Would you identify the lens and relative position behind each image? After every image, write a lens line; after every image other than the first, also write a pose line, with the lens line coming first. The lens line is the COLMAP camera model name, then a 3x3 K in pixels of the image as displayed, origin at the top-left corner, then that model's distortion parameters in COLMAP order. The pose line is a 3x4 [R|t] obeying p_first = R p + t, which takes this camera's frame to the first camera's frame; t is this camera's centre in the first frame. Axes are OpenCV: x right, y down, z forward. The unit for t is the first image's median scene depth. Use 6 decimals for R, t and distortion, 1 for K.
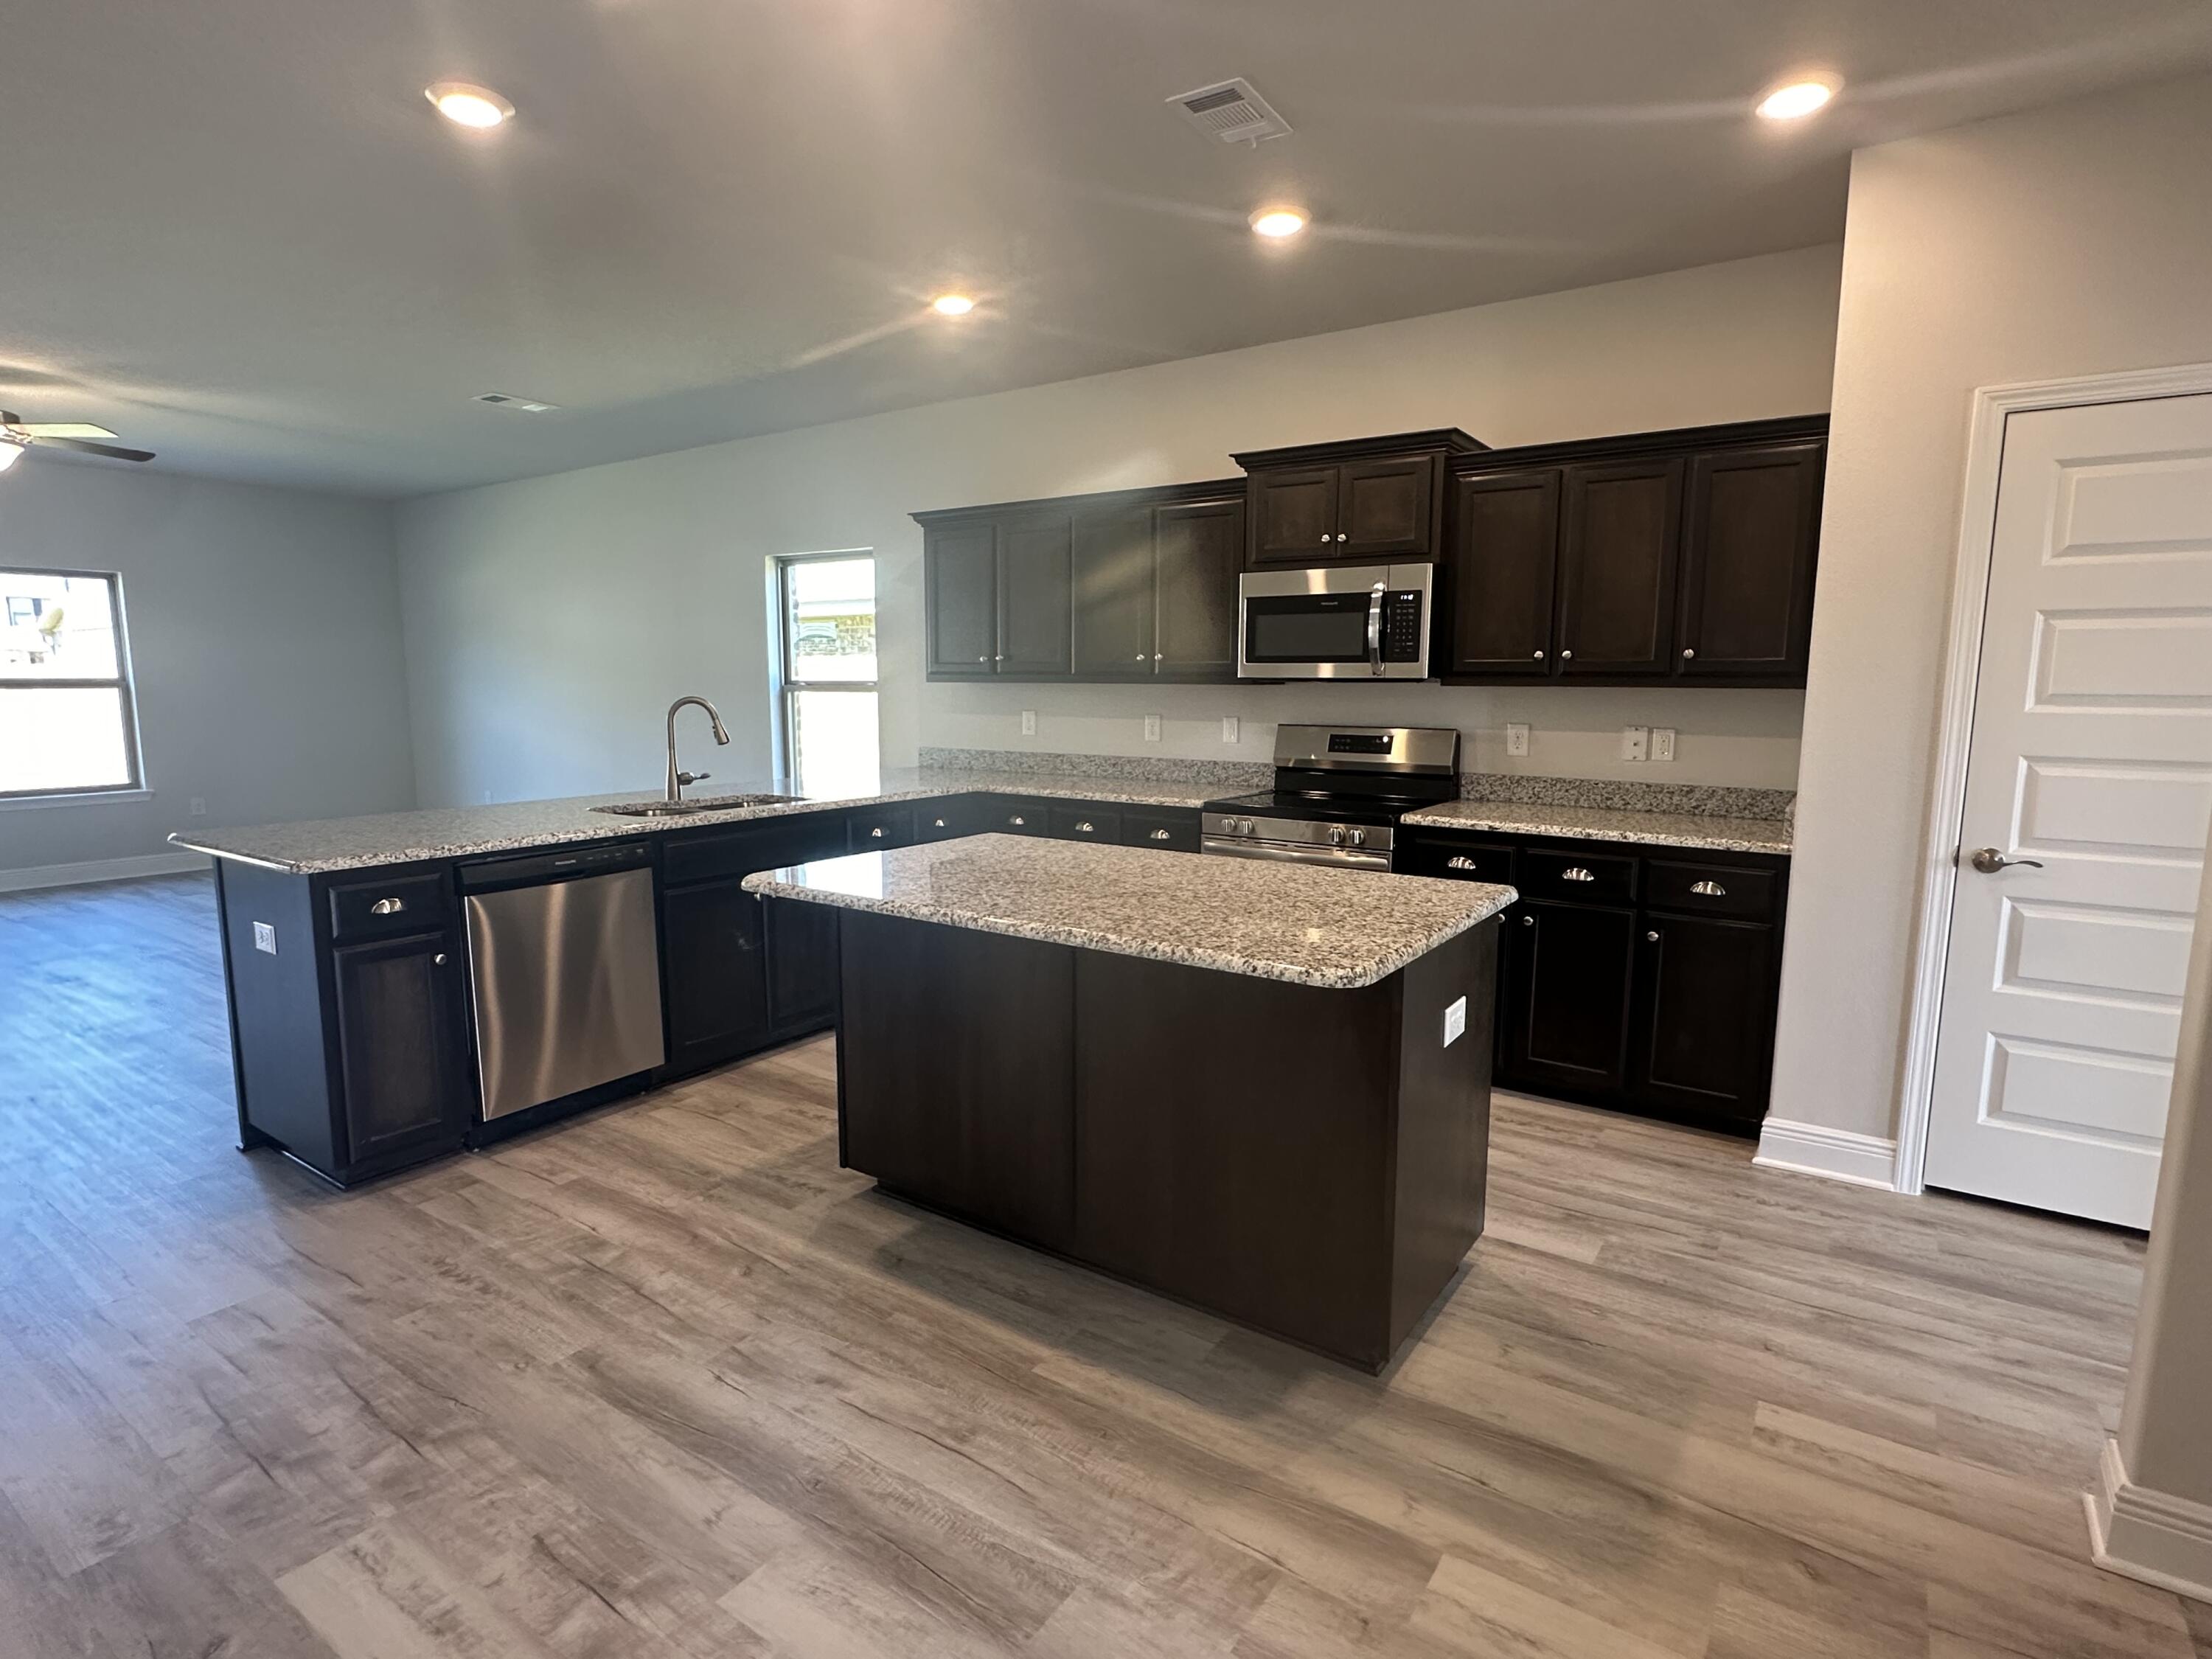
lens RADIAL K [[1128.9, 0, 1098.3], [0, 1128.9, 831.4], [0, 0, 1]] dist [-0.002815, -0.000801]
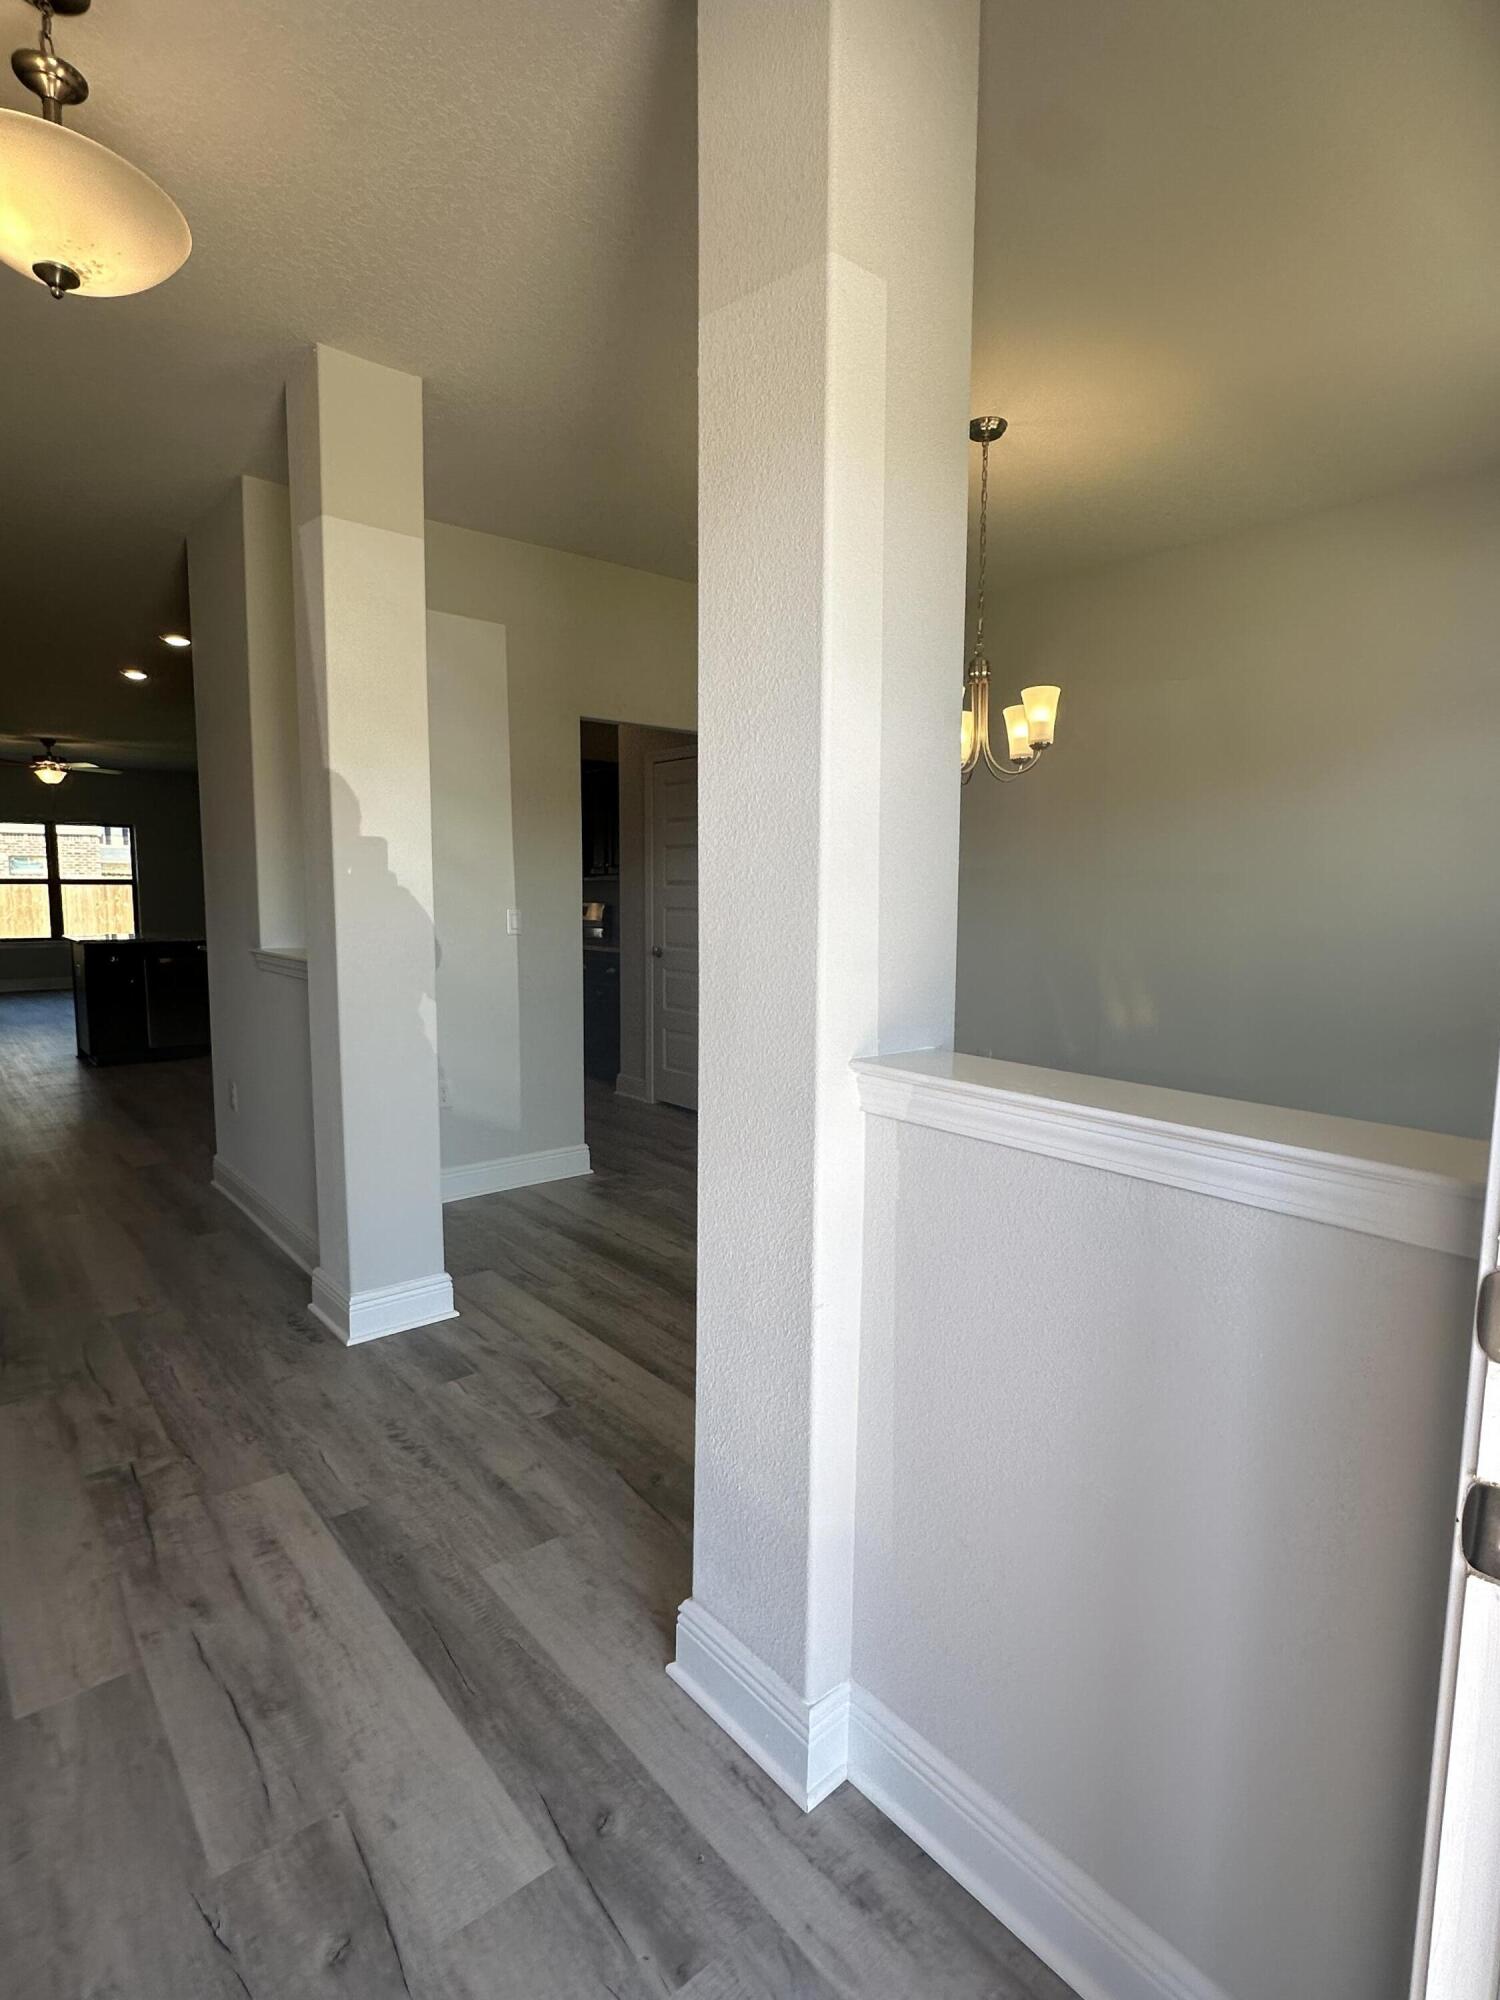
lens RADIAL K [[1036.5, 0, 750.0], [0, 1036.5, 1000.0], [0, 0, 1]] dist [-0.002530, 0.002422]
pose [[0.963209, 0.025484, -0.267544, 1.530700], [-0.030986, 0.999386, -0.016363, 0.155670], [0.266963, 0.024051, 0.963407, -0.996628]]
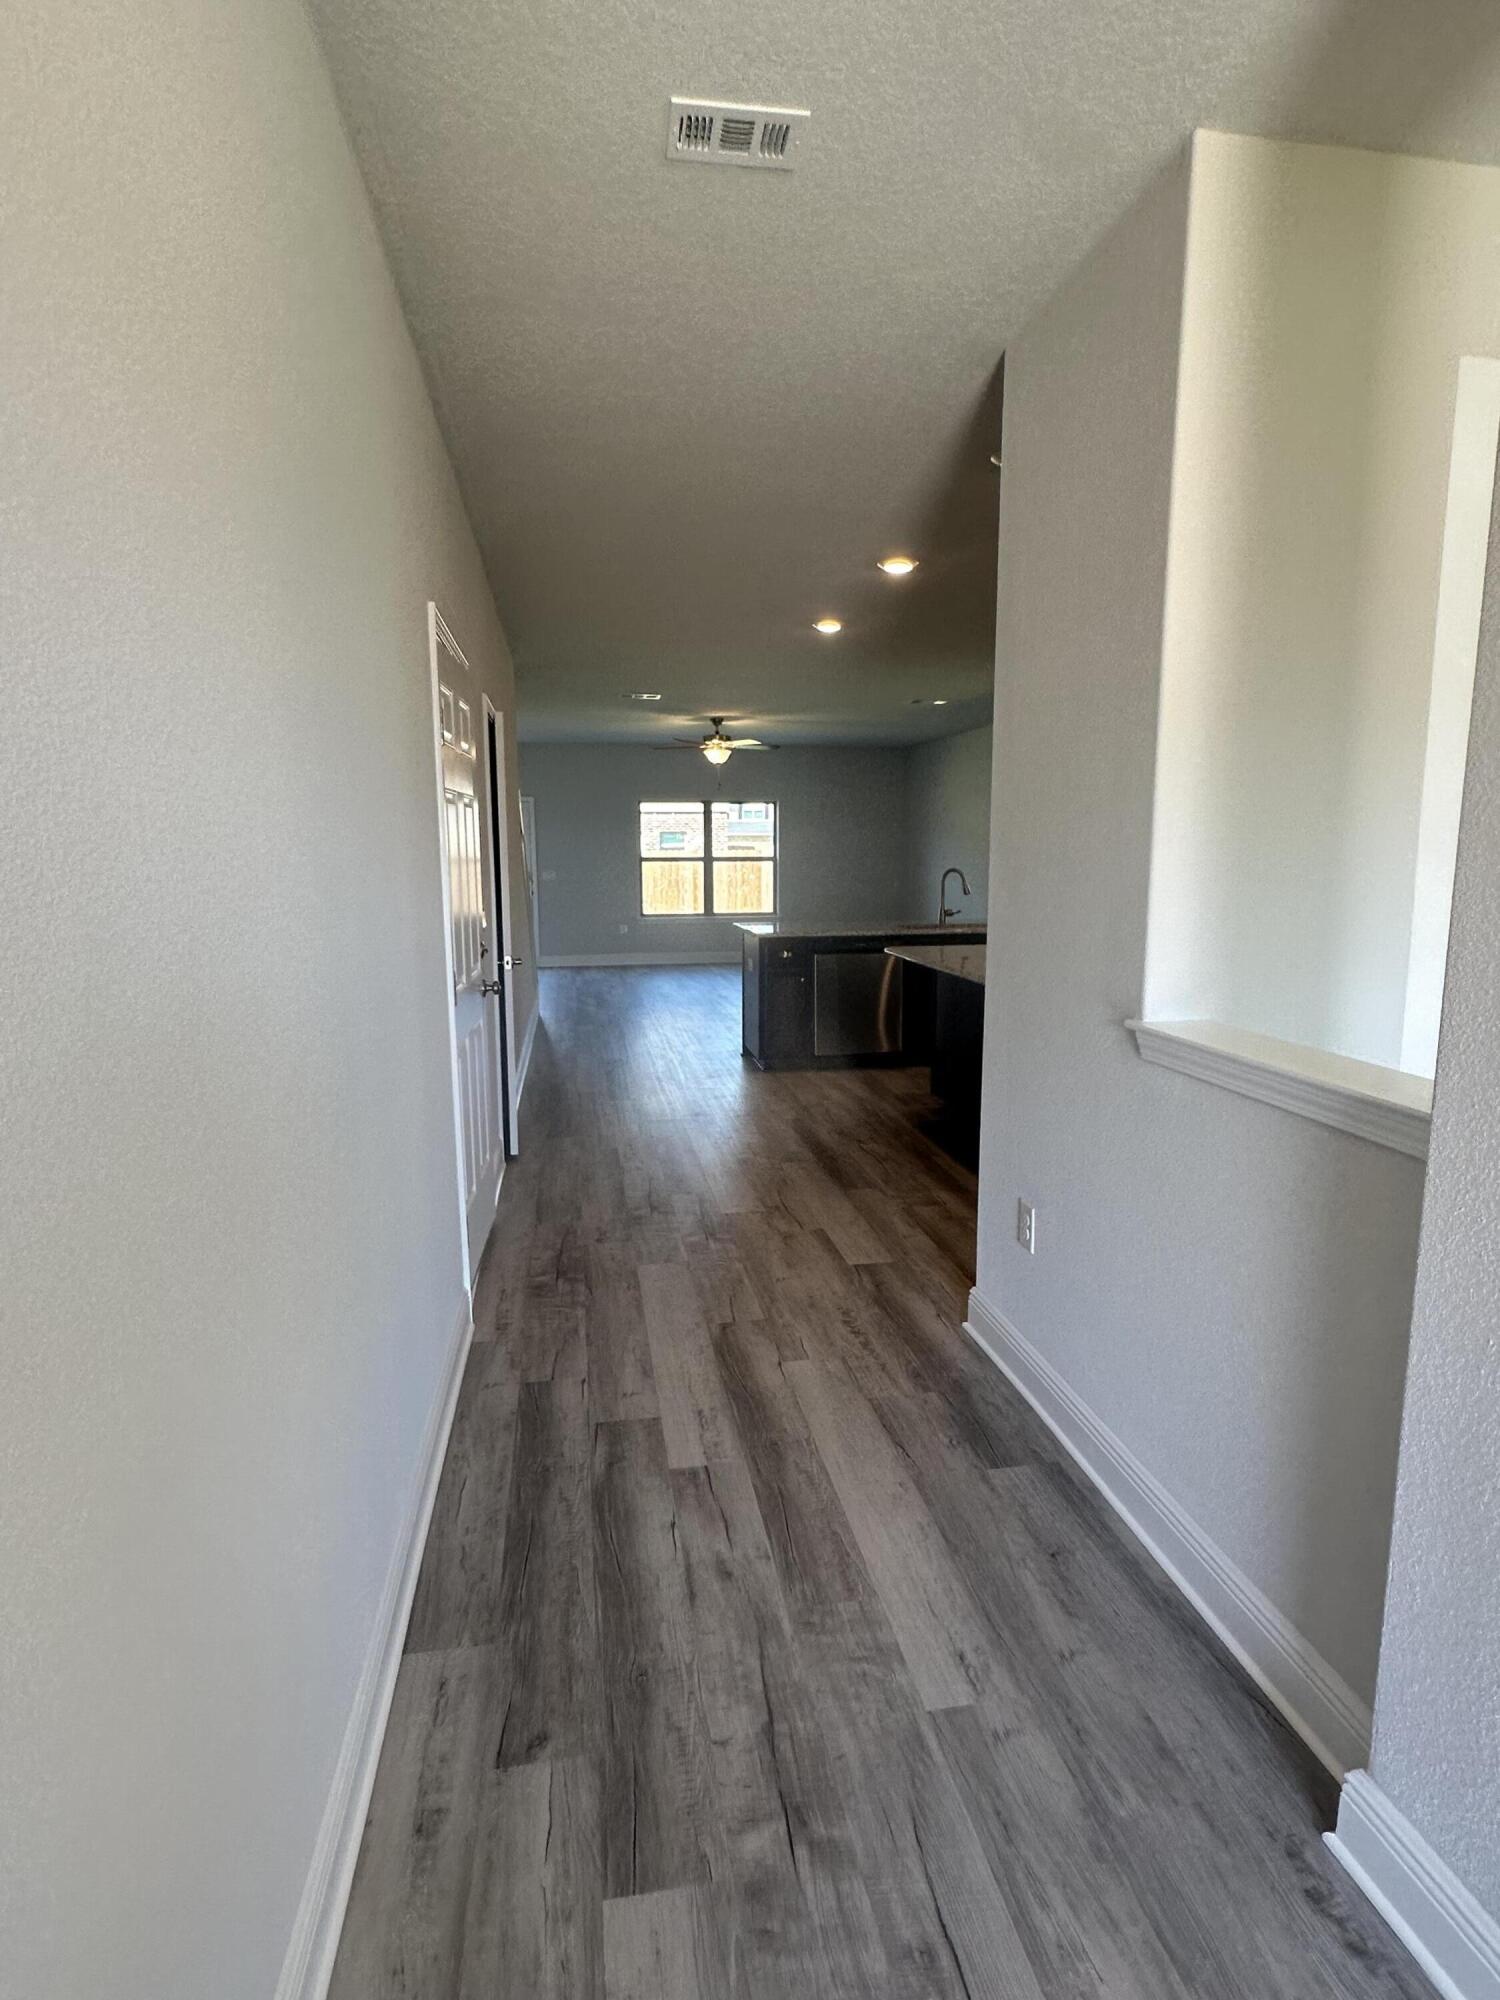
lens RADIAL K [[1020.7, 0, 750.0], [0, 1020.7, 1000.0], [0, 0, 1]] dist [-0.002815, -0.000801]
pose [[0.700785, 0.086322, -0.708130, 0.867743], [-0.070536, 0.996172, 0.051630, 0.046879], [0.709877, 0.013767, 0.704192, -0.591989]]
